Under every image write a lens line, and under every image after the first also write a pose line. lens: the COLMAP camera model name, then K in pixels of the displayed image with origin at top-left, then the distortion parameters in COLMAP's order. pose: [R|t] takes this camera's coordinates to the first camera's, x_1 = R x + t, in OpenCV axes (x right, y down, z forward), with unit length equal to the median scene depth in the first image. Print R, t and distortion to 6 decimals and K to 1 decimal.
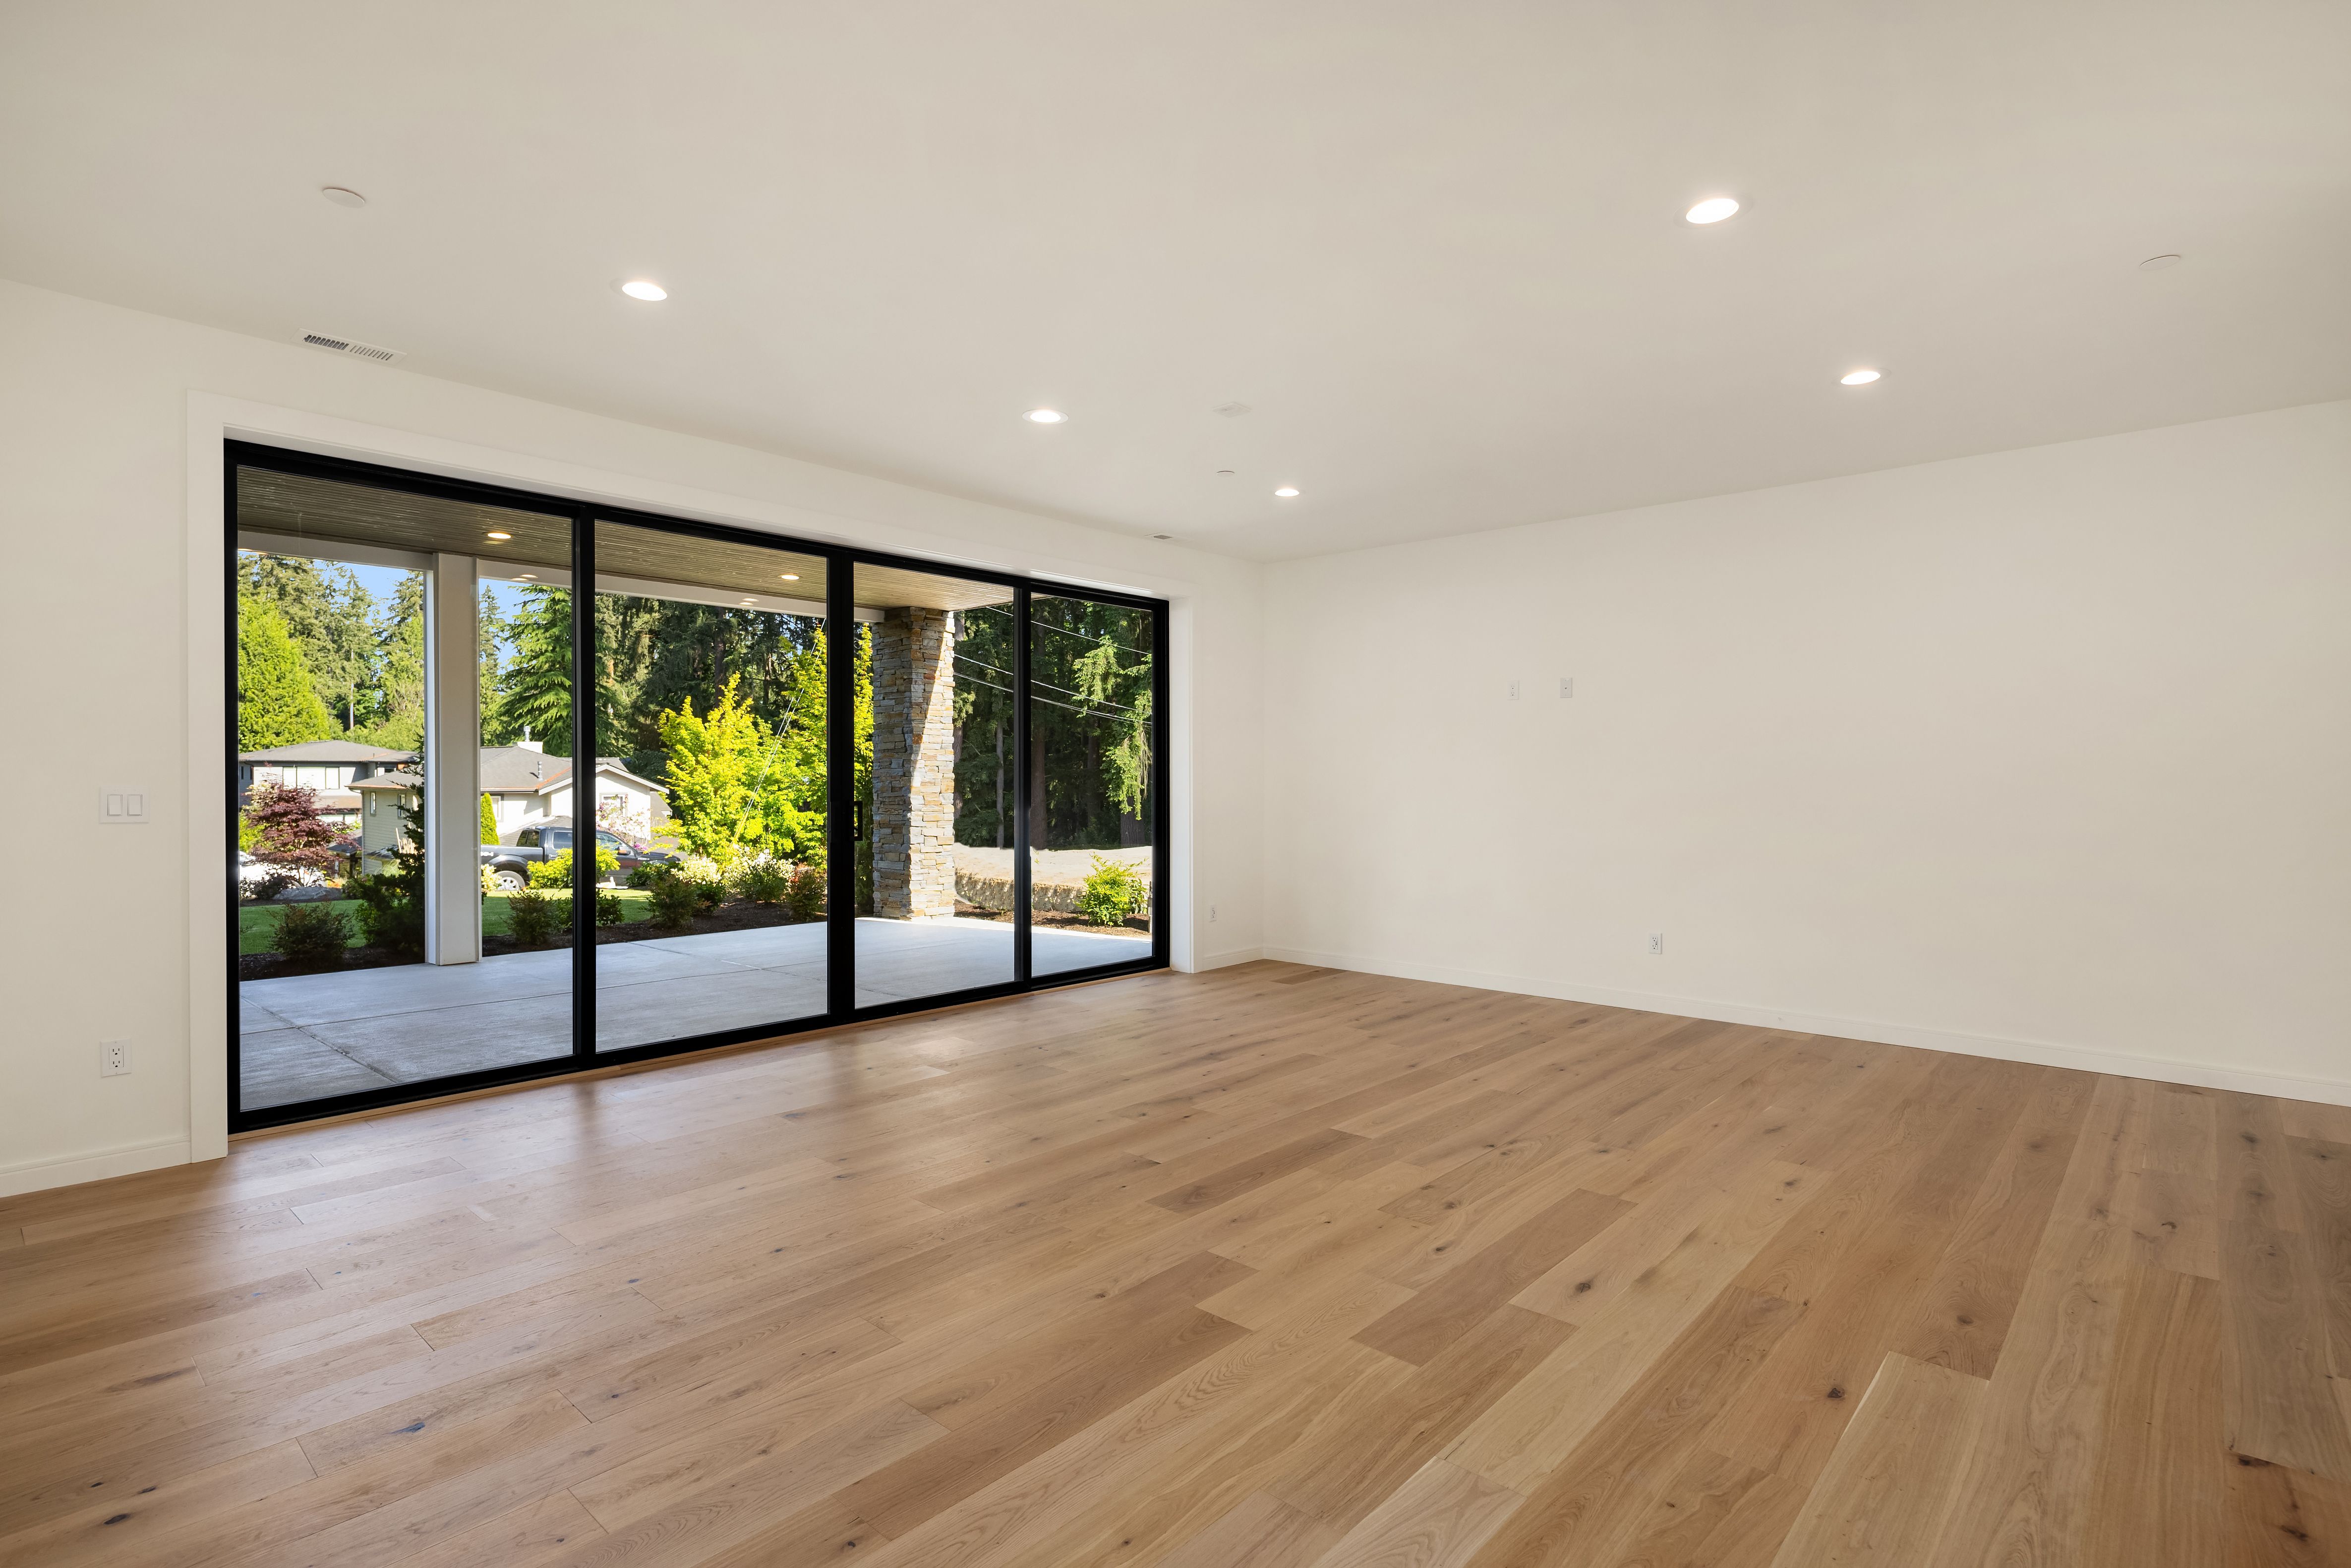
lens RADIAL K [[1165.5, 0, 1187.8], [0, 1165.5, 780.3], [0, 0, 1]] dist [-0.012424, 0.000570]
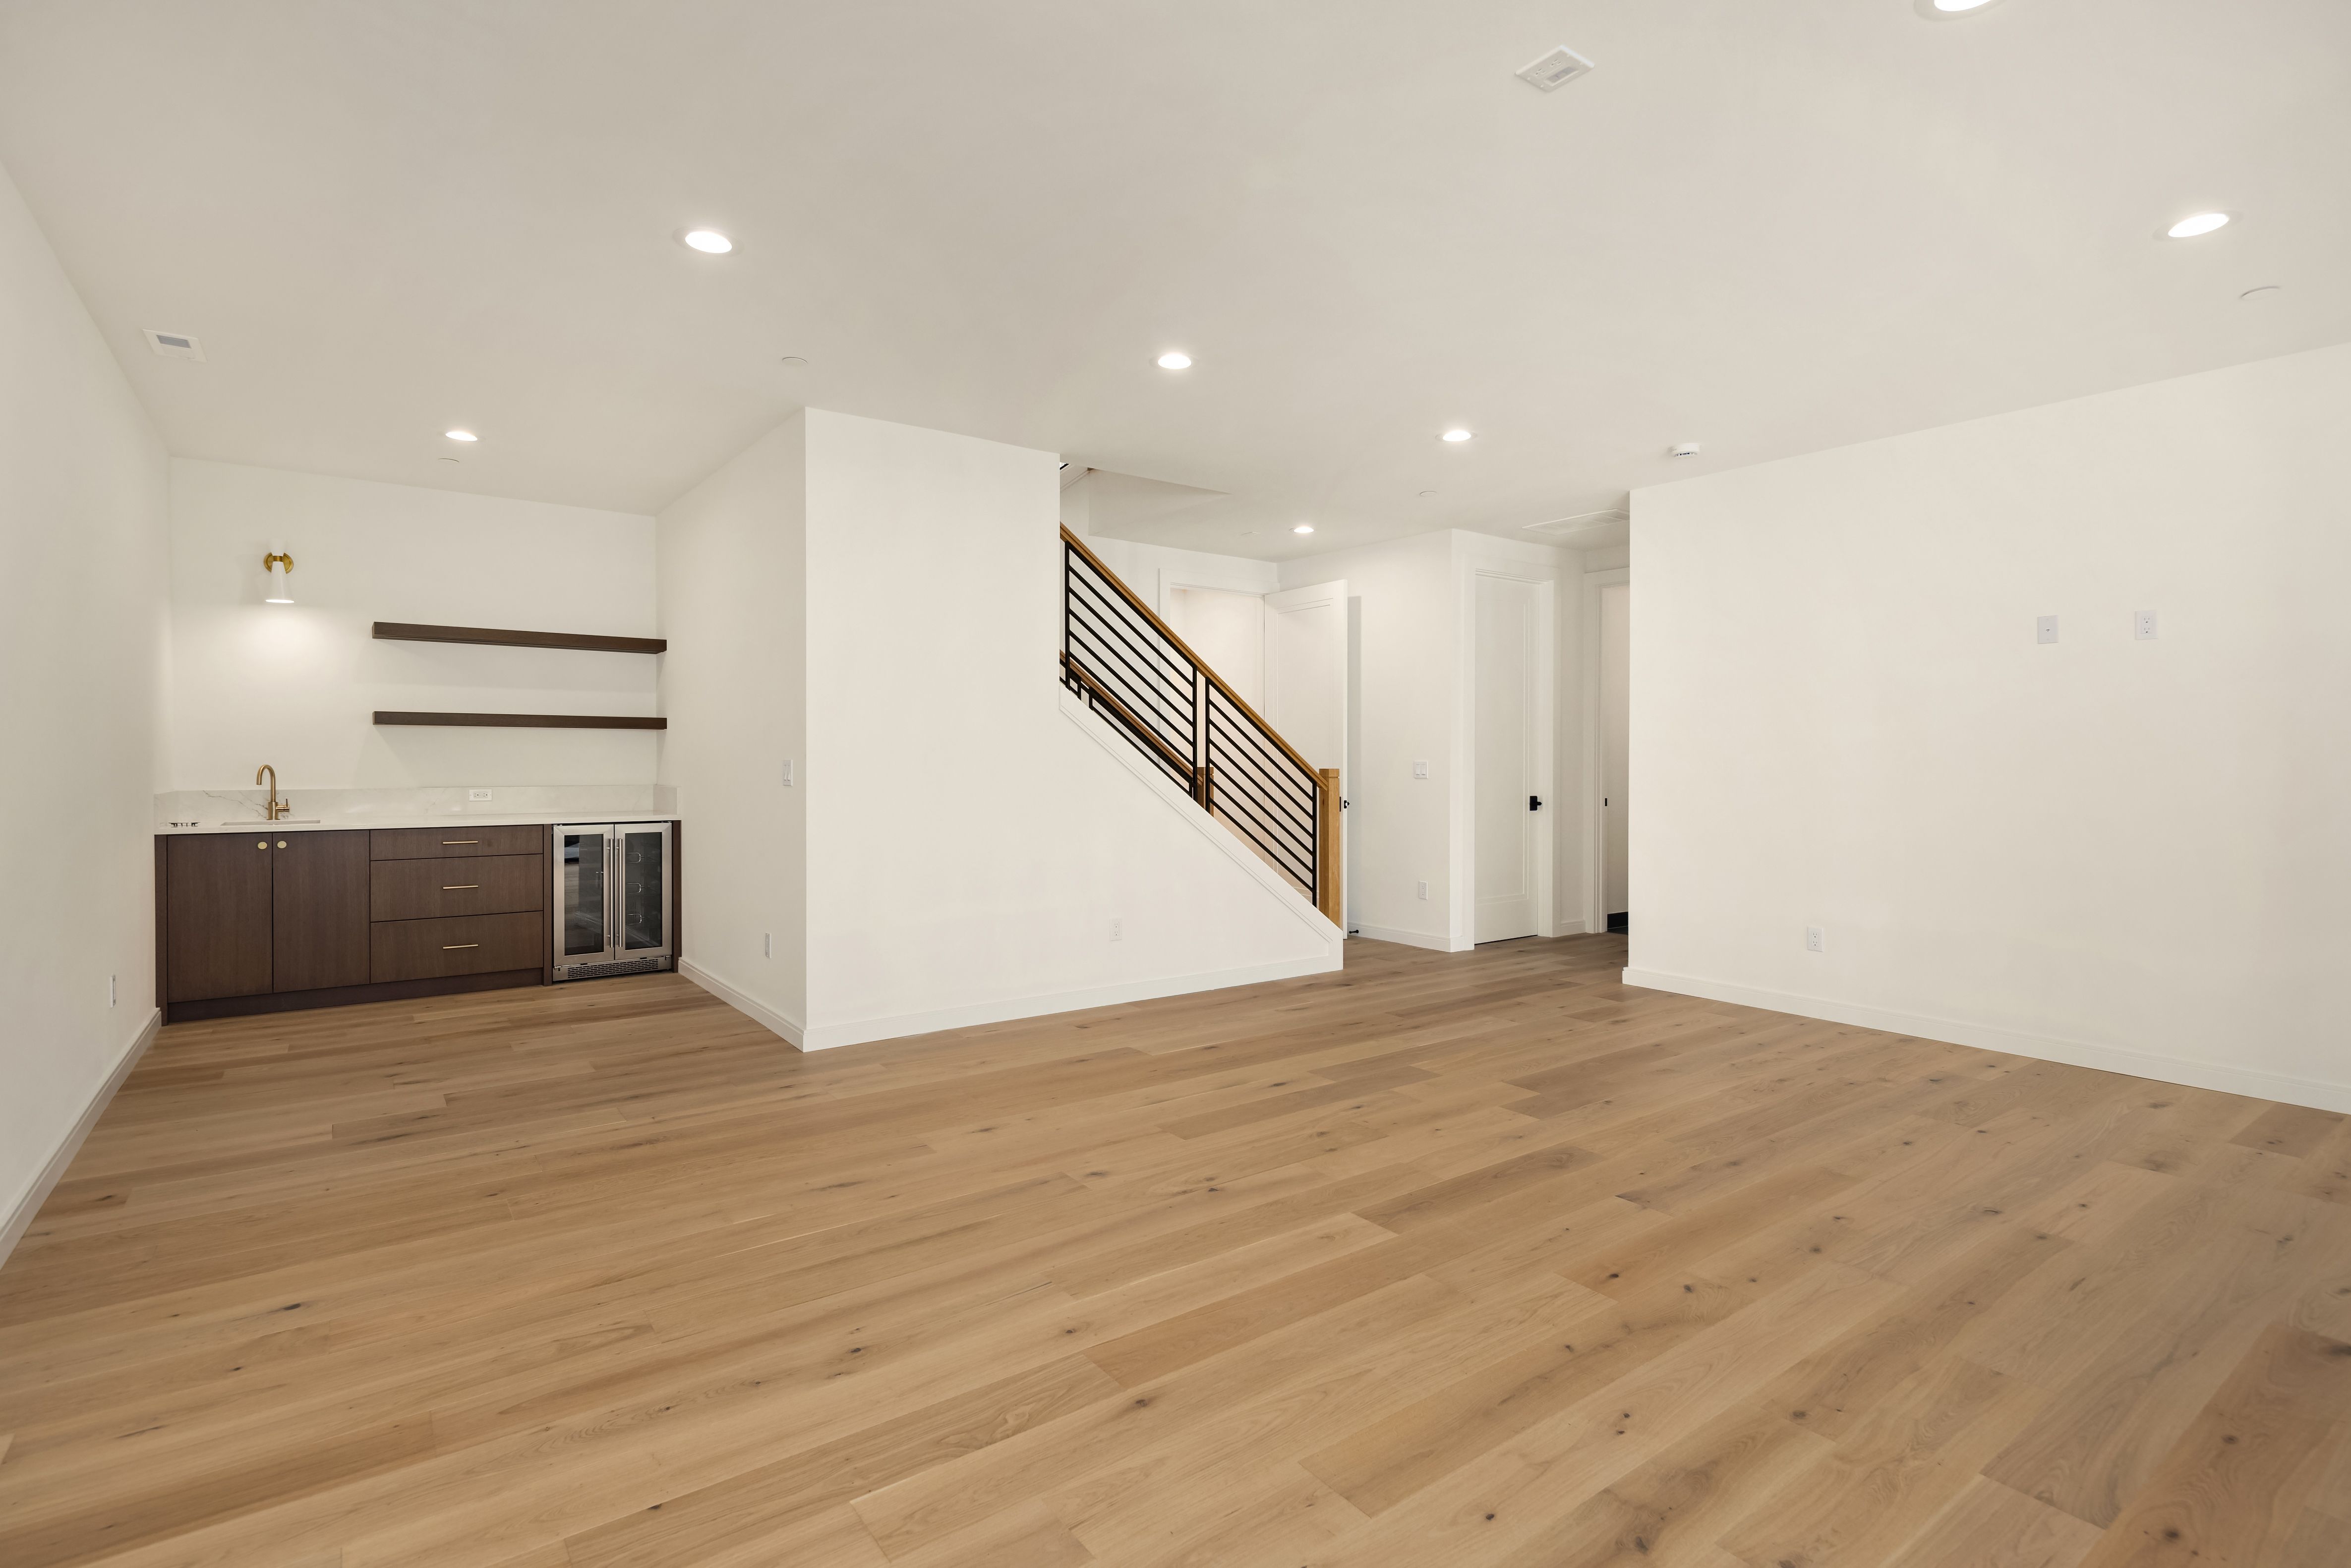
lens RADIAL K [[1165.5, 0, 1176.6], [0, 1165.5, 774.0], [0, 0, 1]] dist [-0.012424, 0.000570]
pose [[-0.979116, -0.007927, 0.203146, 0.125371], [-0.003989, 0.999796, 0.019786, -0.003219], [-0.203261, 0.018563, -0.978949, 1.932013]]
